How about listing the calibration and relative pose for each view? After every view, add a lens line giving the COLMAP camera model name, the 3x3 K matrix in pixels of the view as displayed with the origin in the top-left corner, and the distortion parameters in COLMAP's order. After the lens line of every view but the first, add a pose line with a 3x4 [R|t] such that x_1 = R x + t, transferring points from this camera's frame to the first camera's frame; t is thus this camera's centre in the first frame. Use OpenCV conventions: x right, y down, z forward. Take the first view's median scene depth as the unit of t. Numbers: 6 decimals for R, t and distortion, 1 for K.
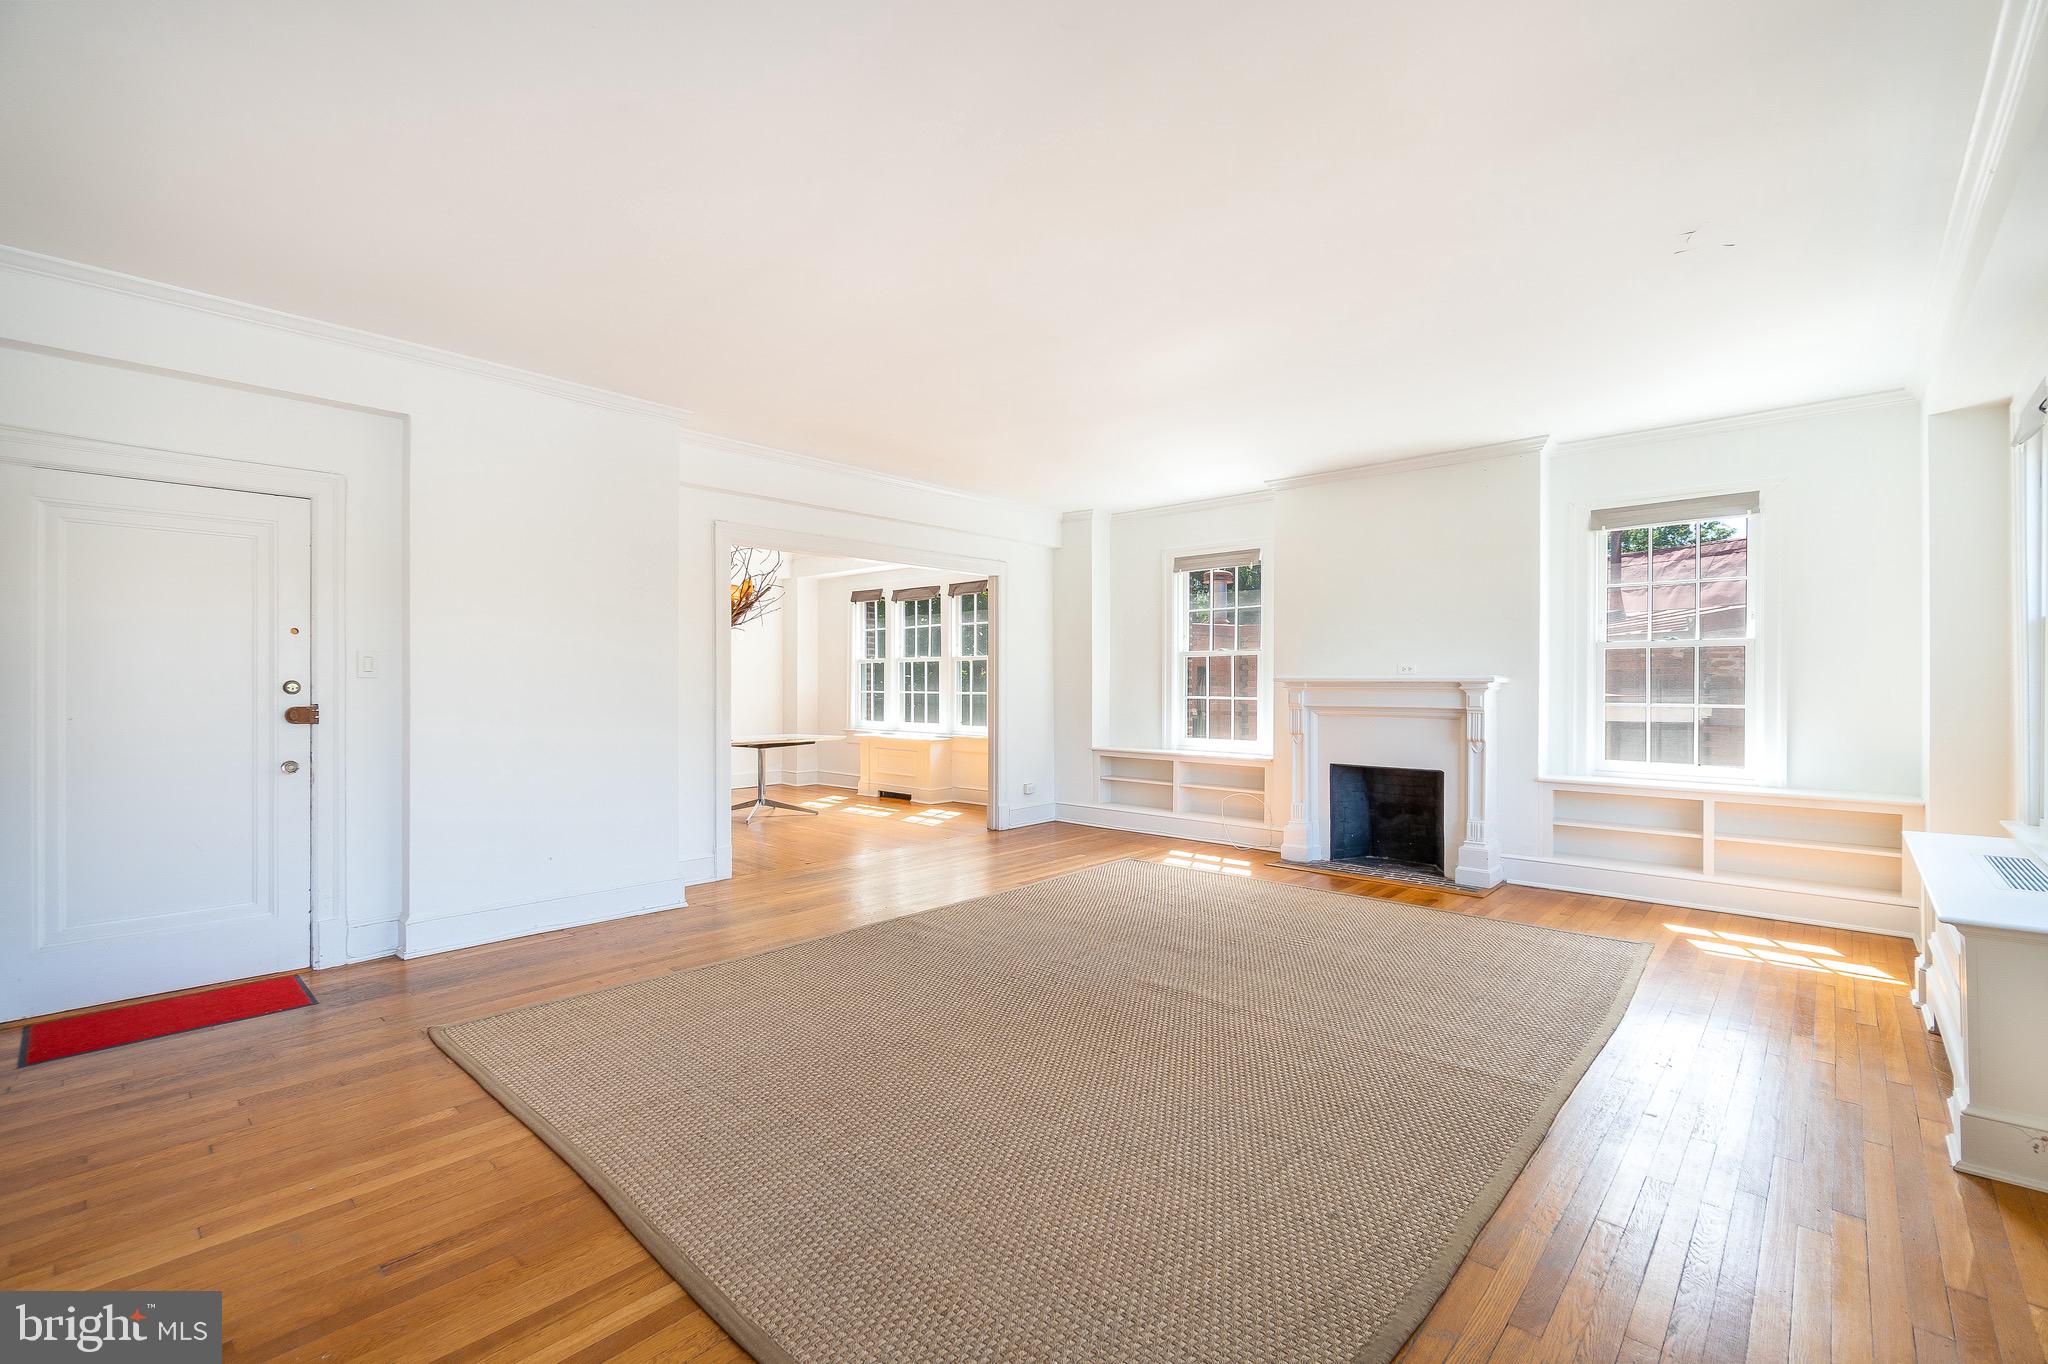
lens RADIAL K [[870.7, 0, 1026.2], [0, 870.7, 674.3], [0, 0, 1]] dist [-0.002074, -0.000397]
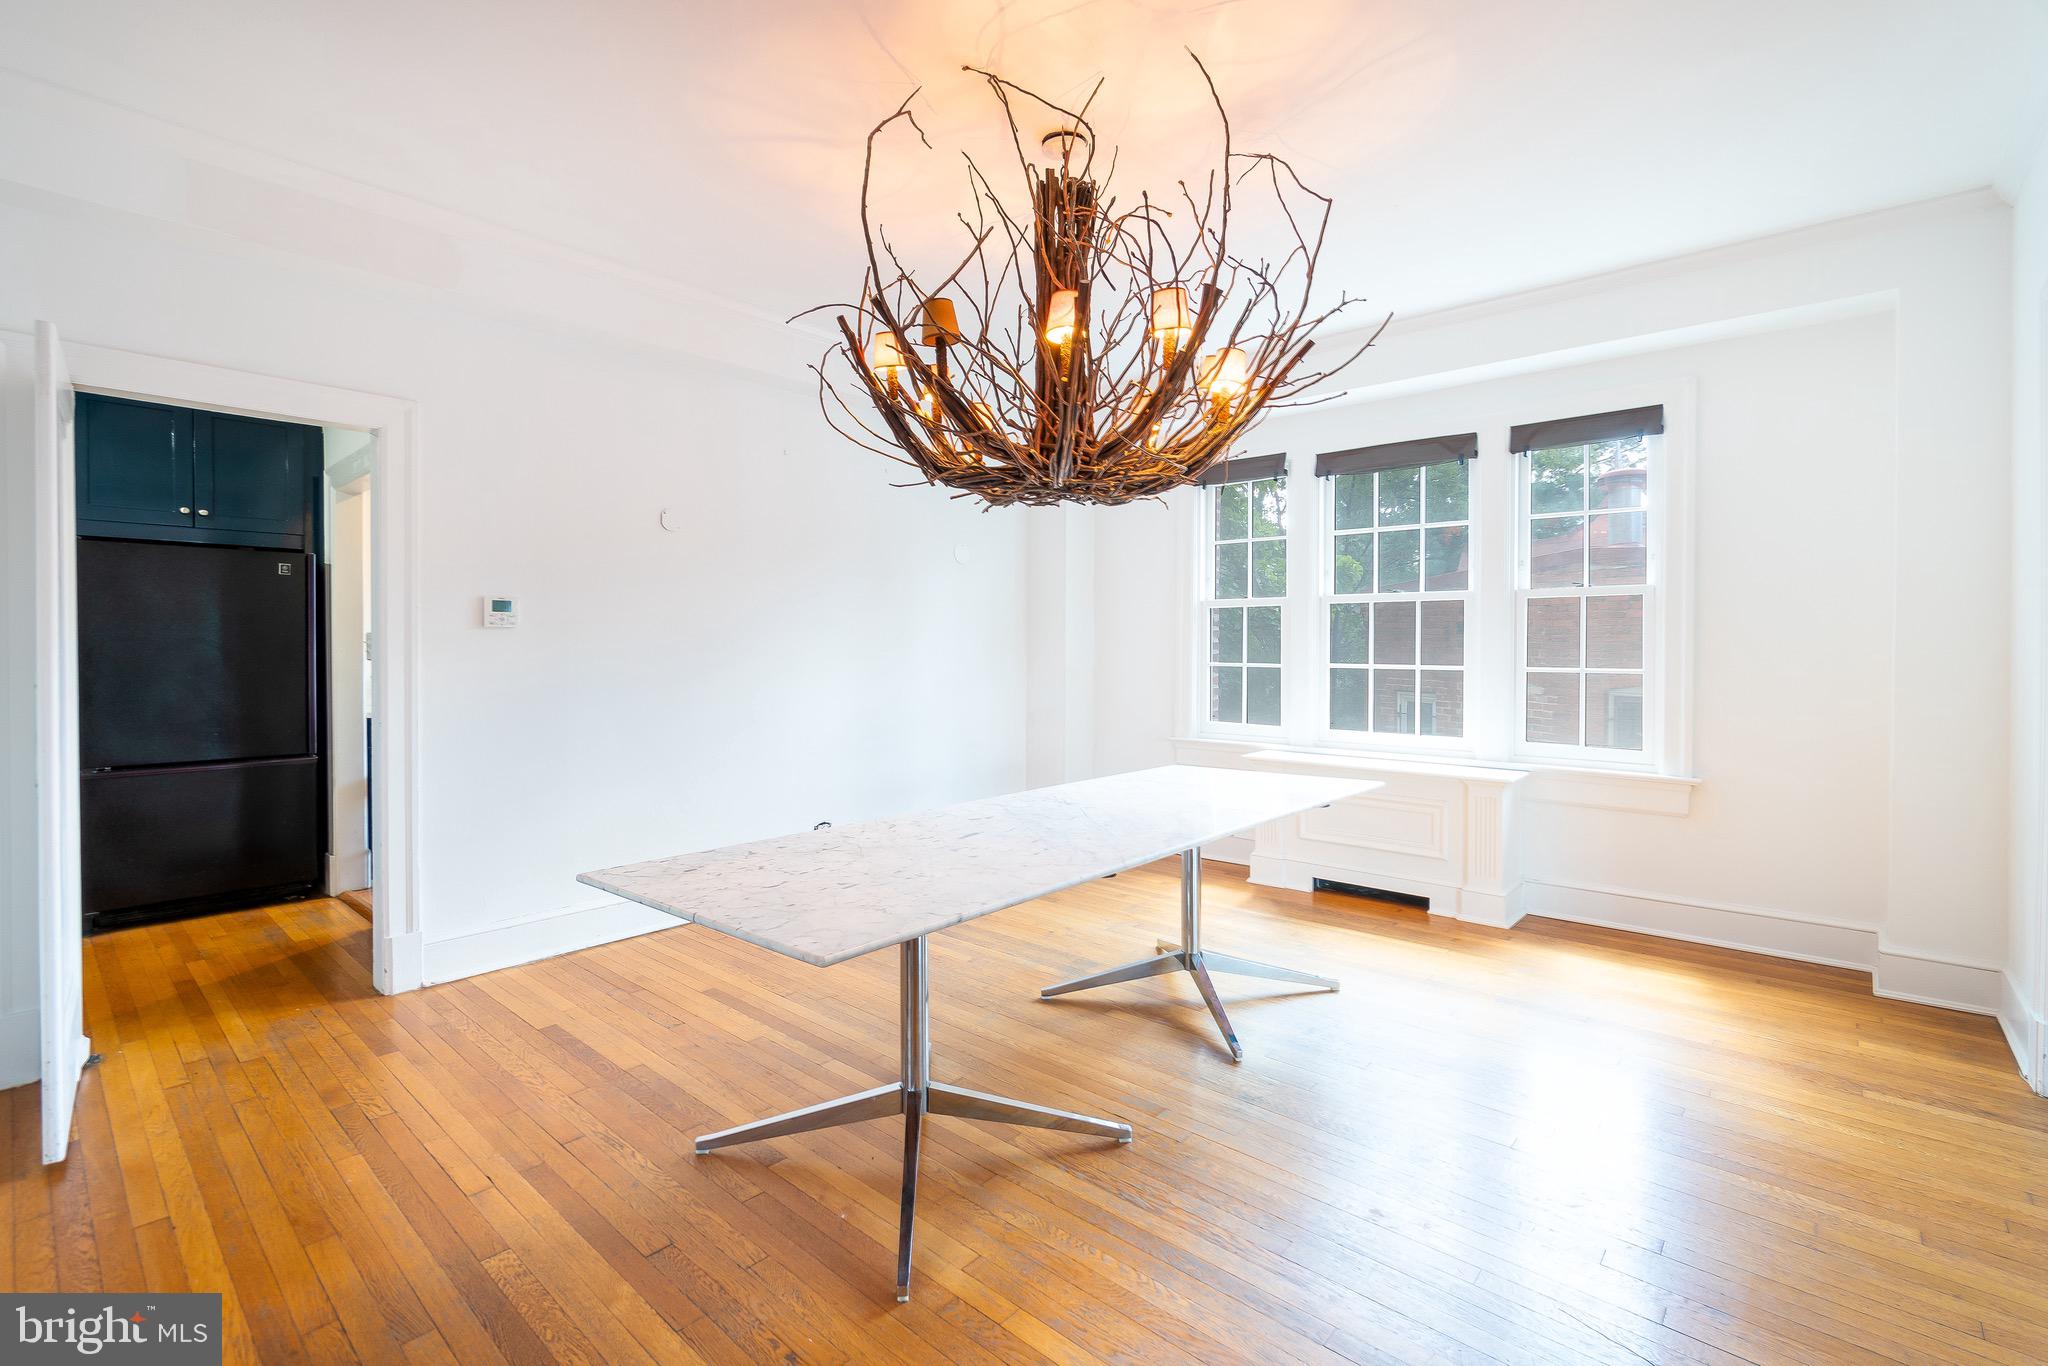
lens RADIAL K [[911.3, 0, 1021.3], [0, 911.3, 659.6], [0, 0, 1]] dist [0.000988, 0.000206]
pose [[0.999830, -0.001598, 0.018386, -0.456237], [0.001090, 0.999619, 0.027578, 0.003131], [-0.018423, -0.027553, 0.999451, 0.701742]]
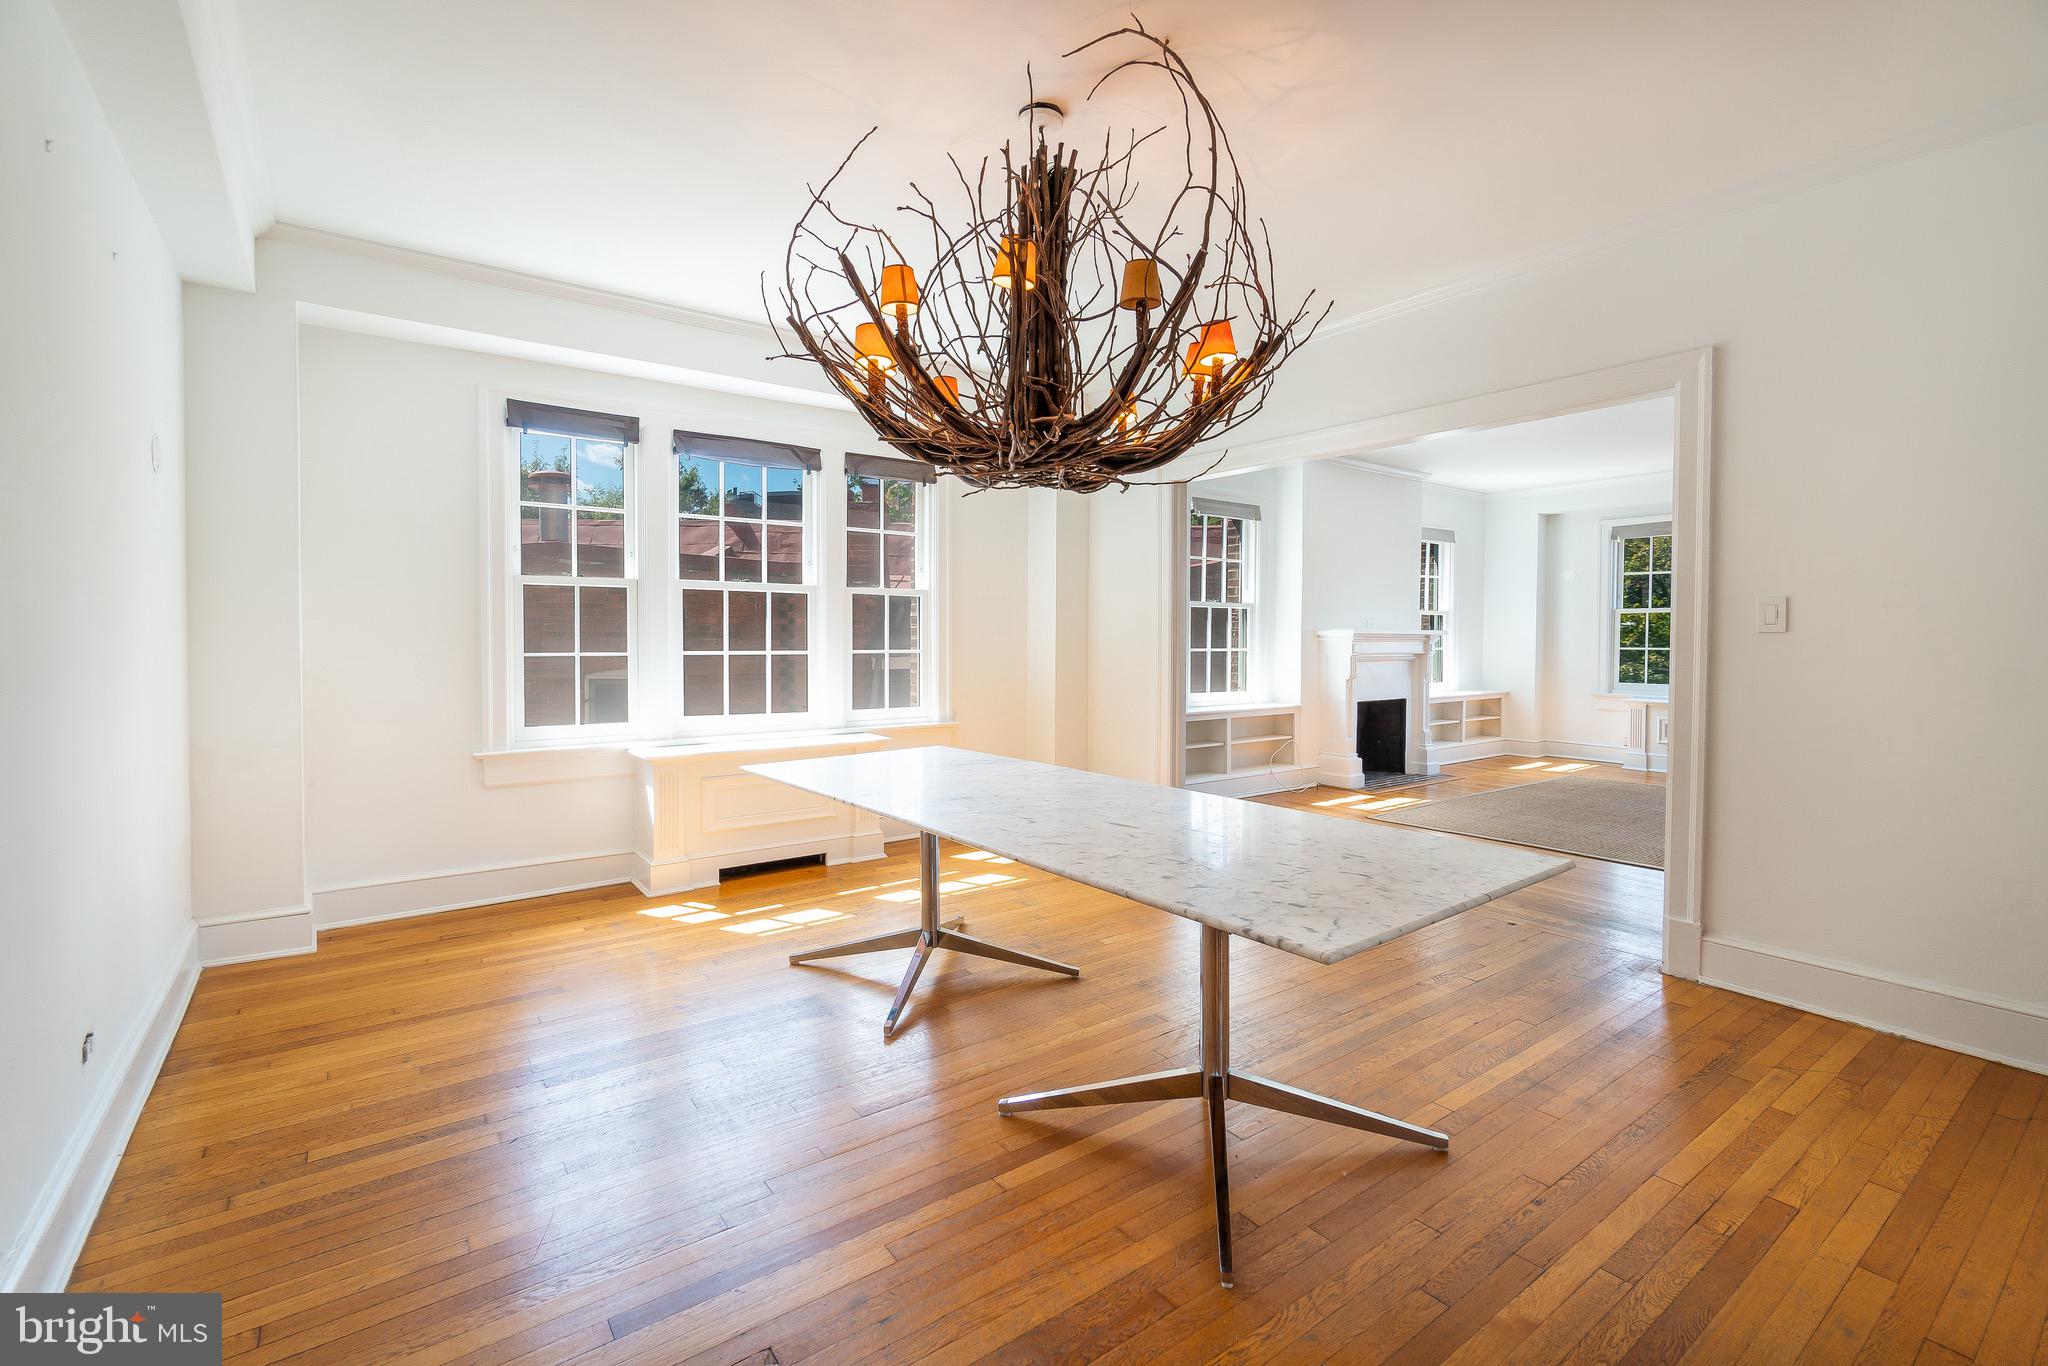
lens RADIAL K [[870.7, 0, 1026.2], [0, 870.7, 675.3], [0, 0, 1]] dist [-0.002074, -0.000397]
pose [[0.210720, -0.047232, 0.976405, -0.784949], [-0.011688, 0.998639, 0.050830, 0.008092], [-0.977476, -0.022123, 0.209882, 1.014678]]
